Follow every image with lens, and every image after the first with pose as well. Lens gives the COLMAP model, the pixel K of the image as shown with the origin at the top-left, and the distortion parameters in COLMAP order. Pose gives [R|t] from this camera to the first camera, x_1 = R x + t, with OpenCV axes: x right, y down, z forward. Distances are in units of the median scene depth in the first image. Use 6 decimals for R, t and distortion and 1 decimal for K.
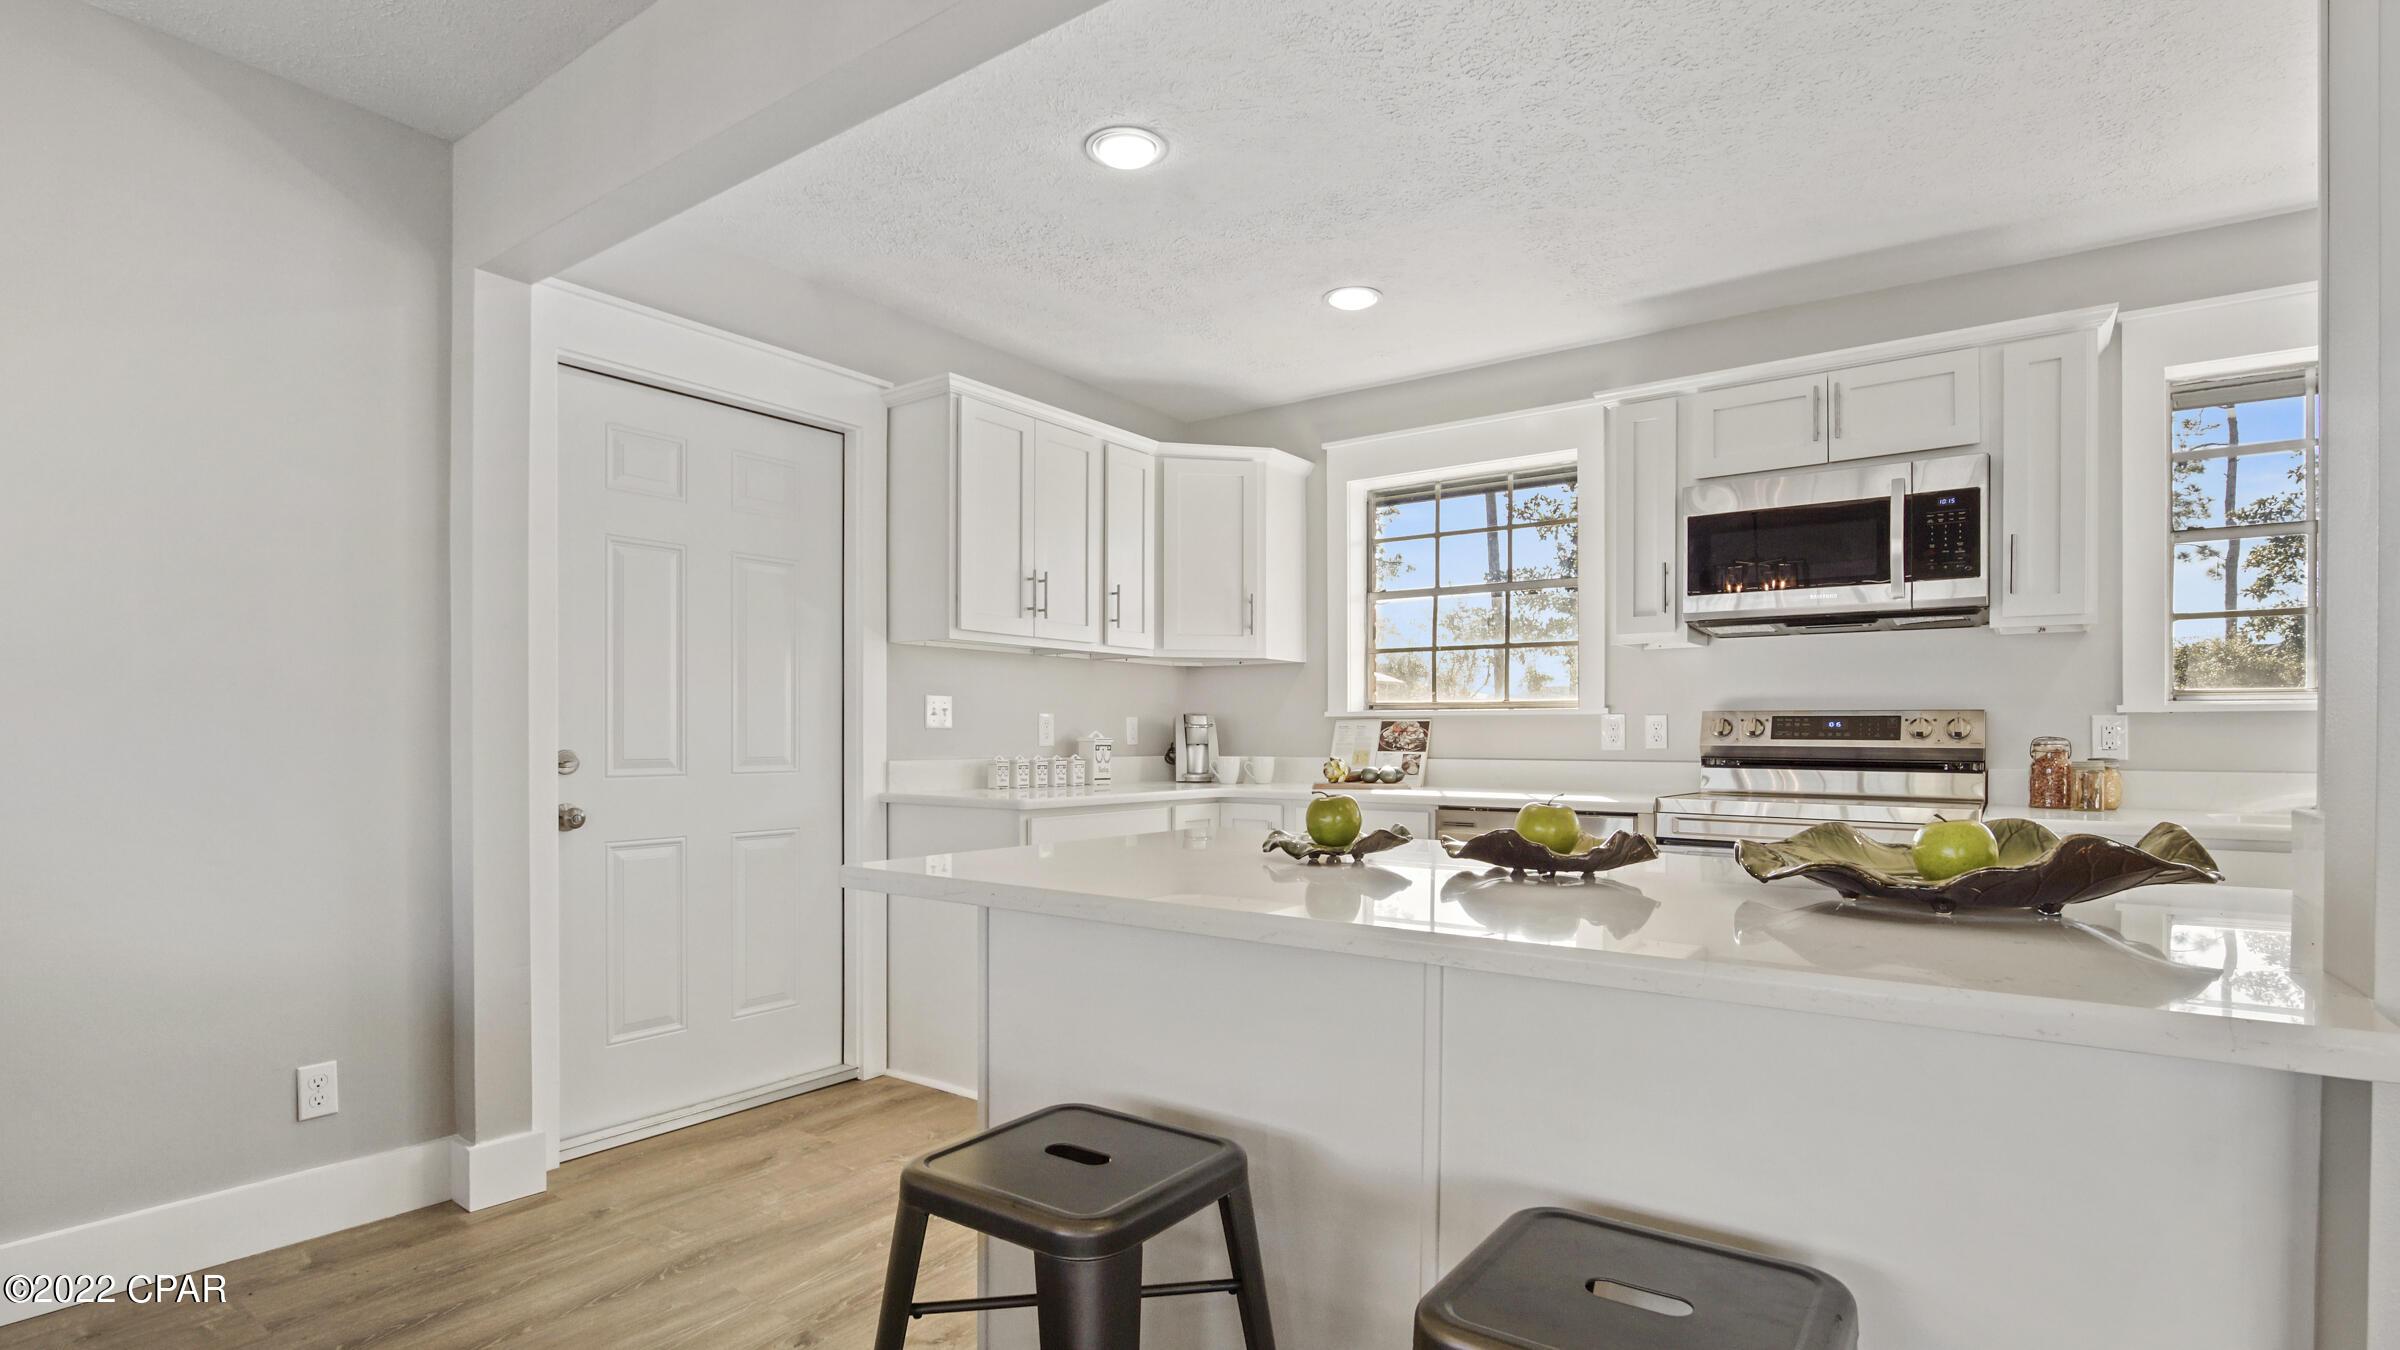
lens RADIAL K [[1139.2, 0, 1214.7], [0, 1139.2, 734.0], [0, 0, 1]] dist [-0.001401, 0.000088]
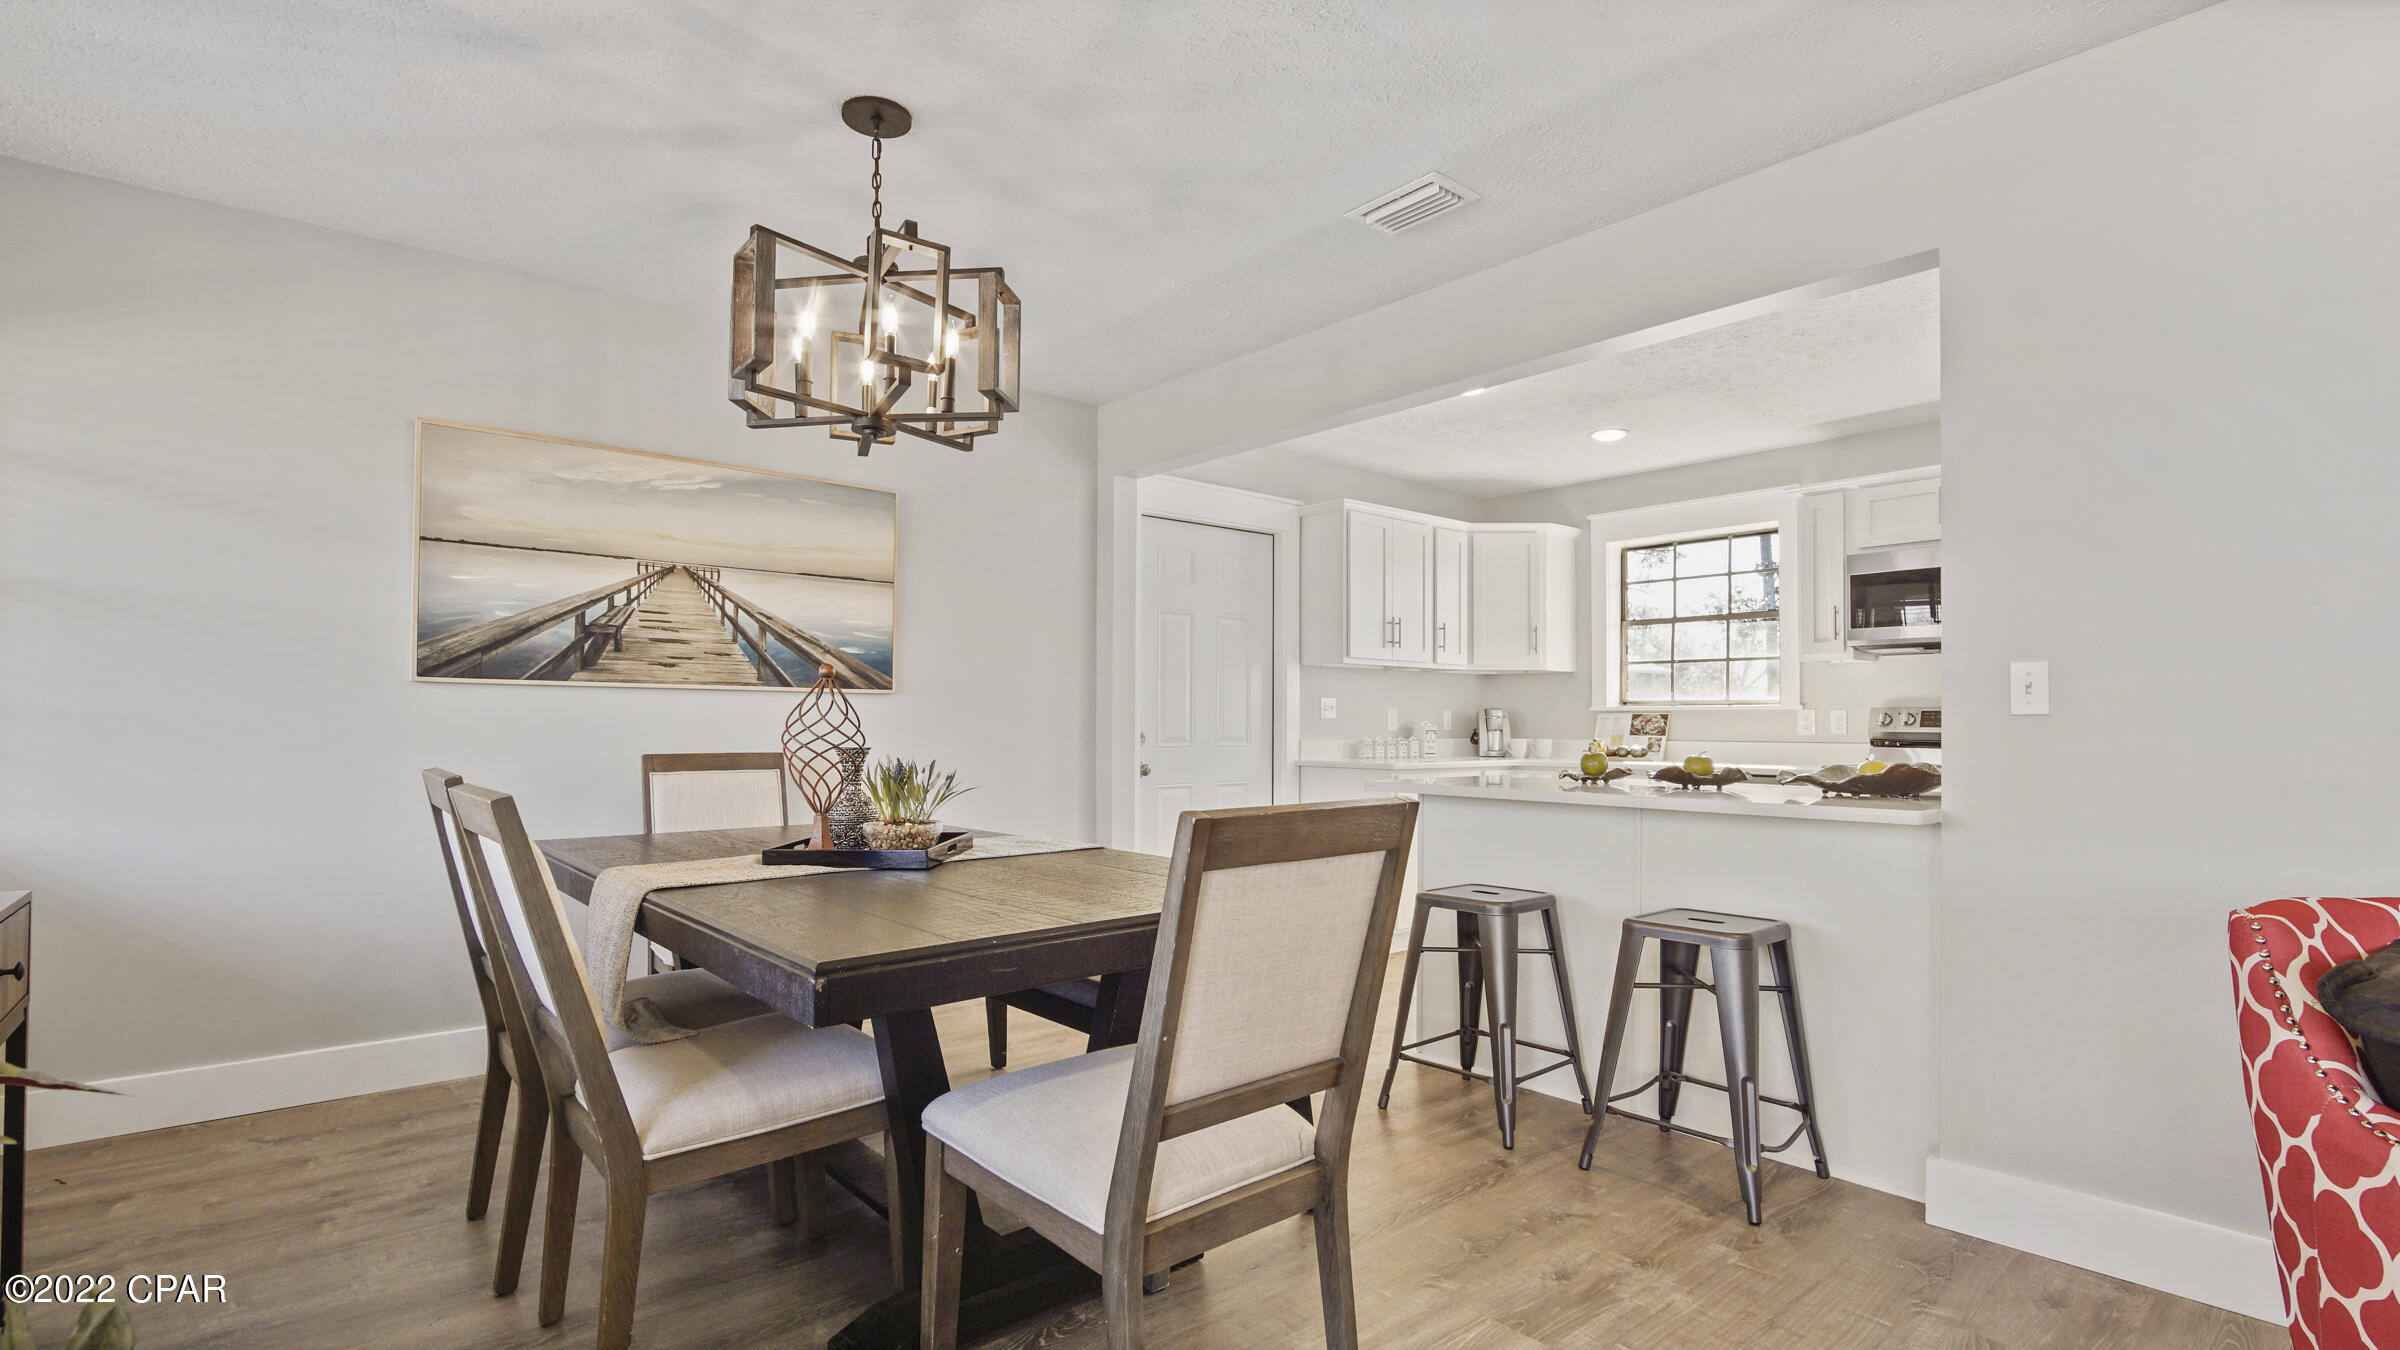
lens RADIAL K [[1105.1, 0, 1198.7], [0, 1105.1, 712.1], [0, 0, 1]] dist [-0.015026, 0.000356]
pose [[0.970273, 0.000070, -0.242012, -0.047376], [-0.002341, 0.999956, -0.009096, 0.000051], [0.242001, 0.009392, 0.970231, -0.491958]]
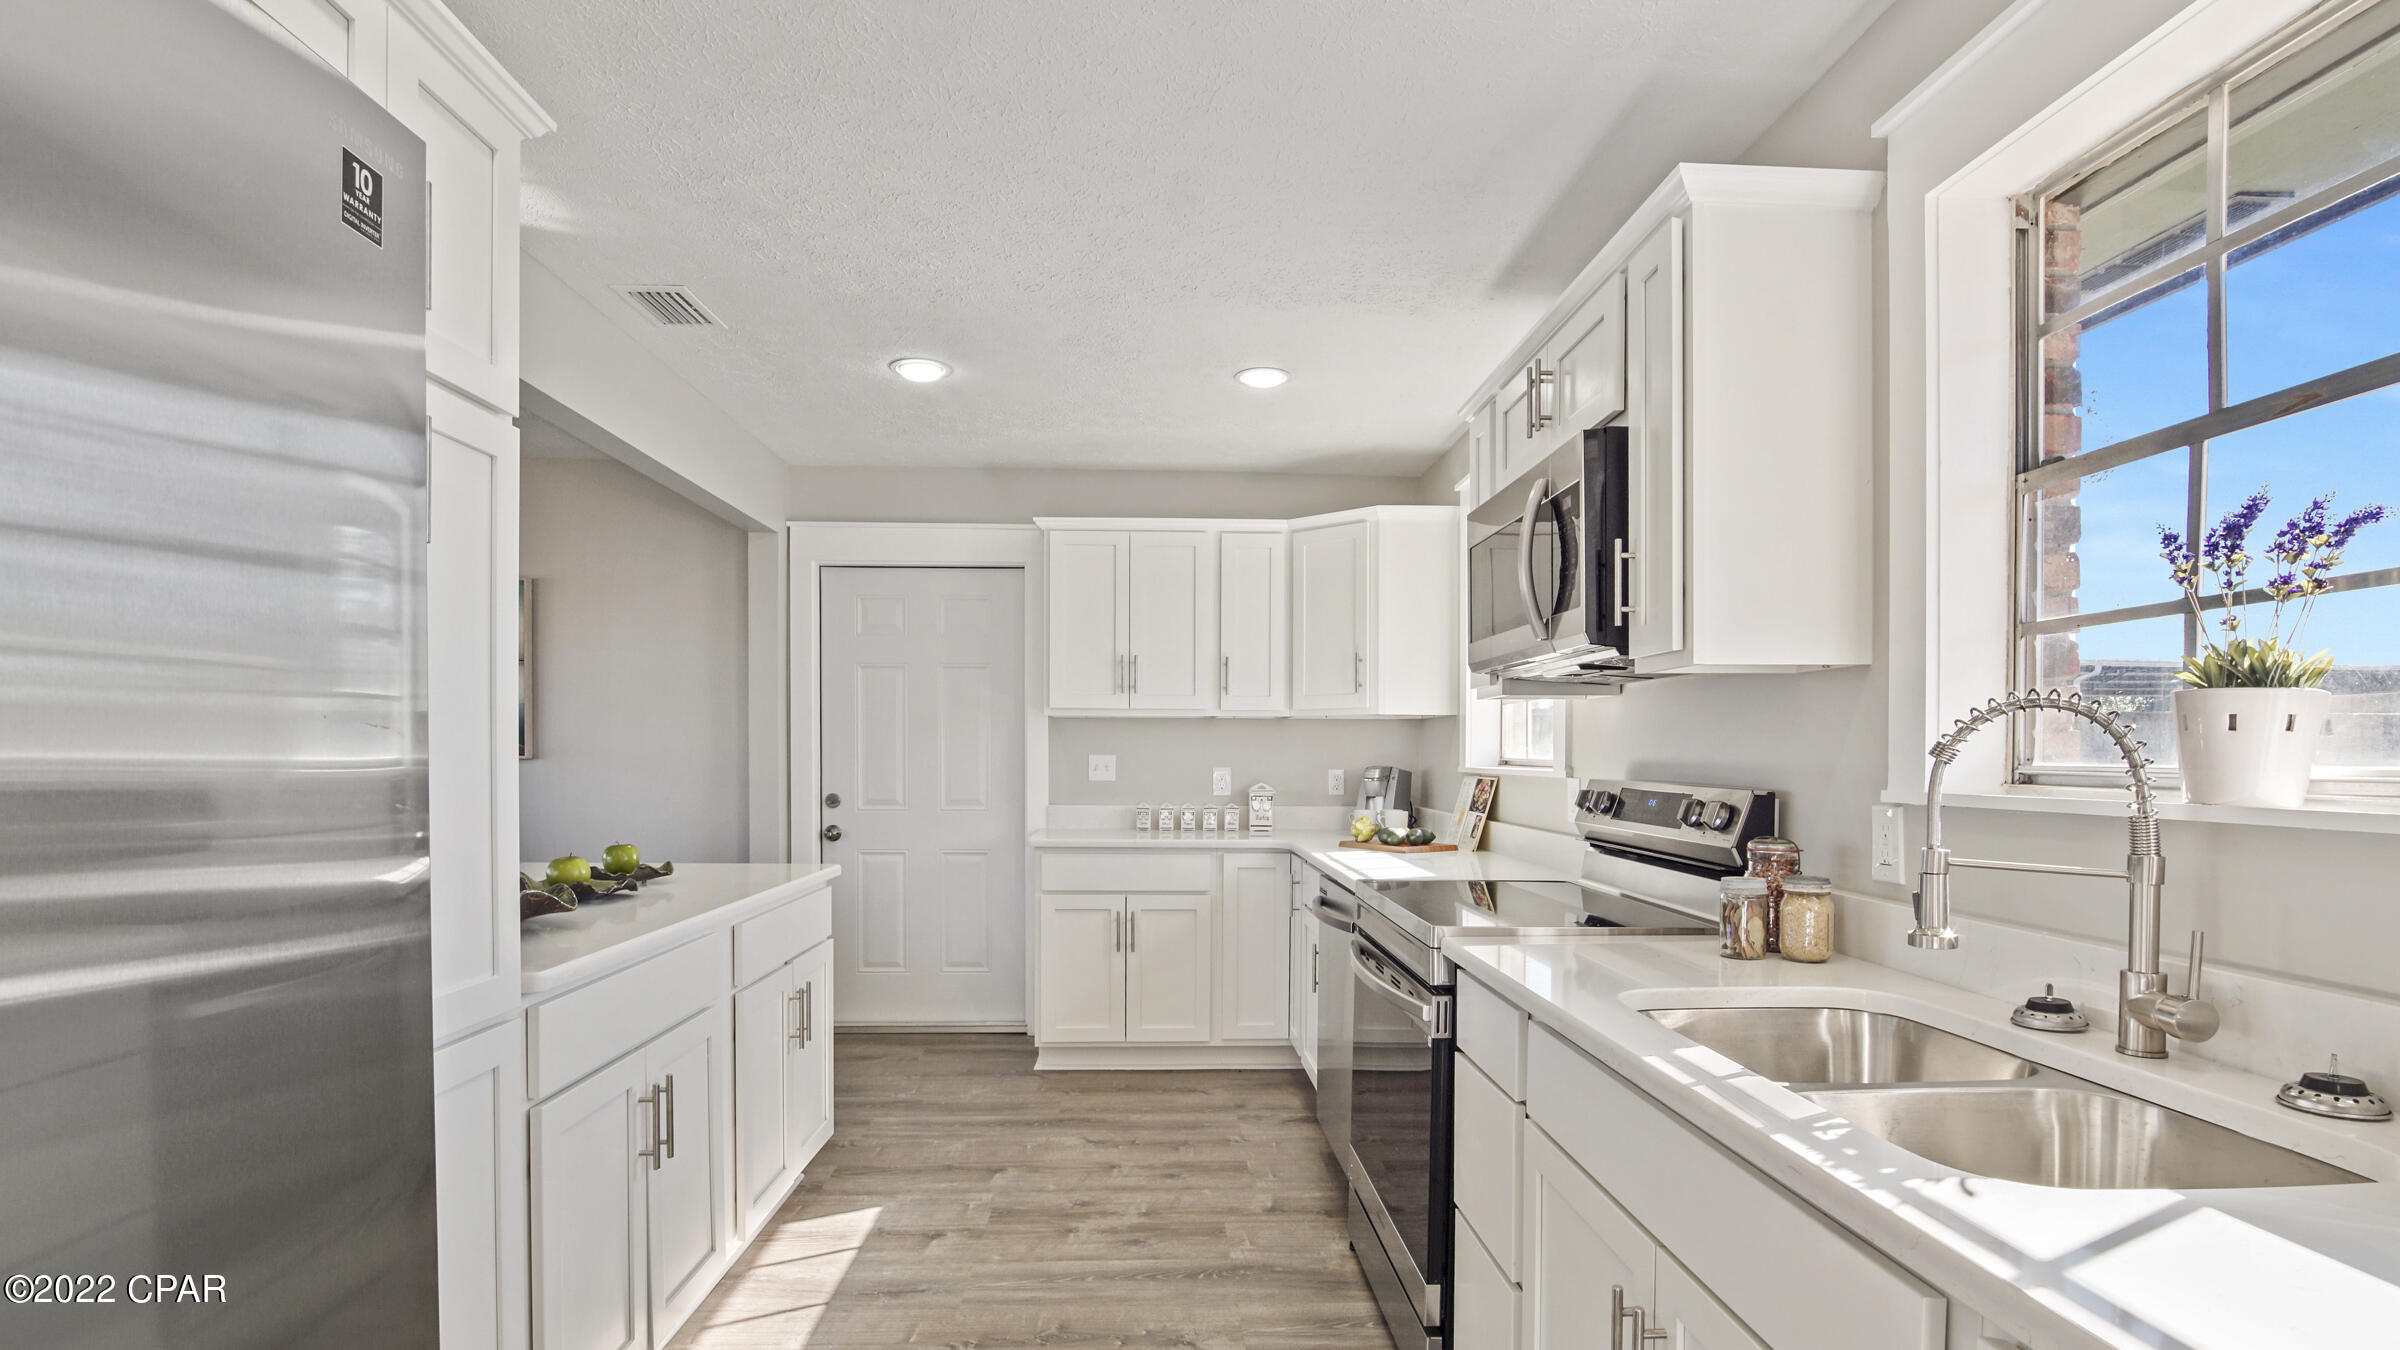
lens RADIAL K [[1152.4, 0, 1204.3], [0, 1152.4, 769.2], [0, 0, 1]] dist [-0.000106, 0.000051]
pose [[0.617921, 0.012166, -0.786146, 0.827204], [-0.003610, 0.999914, 0.012636, -0.033863], [0.786232, -0.004970, 0.617912, 0.273132]]
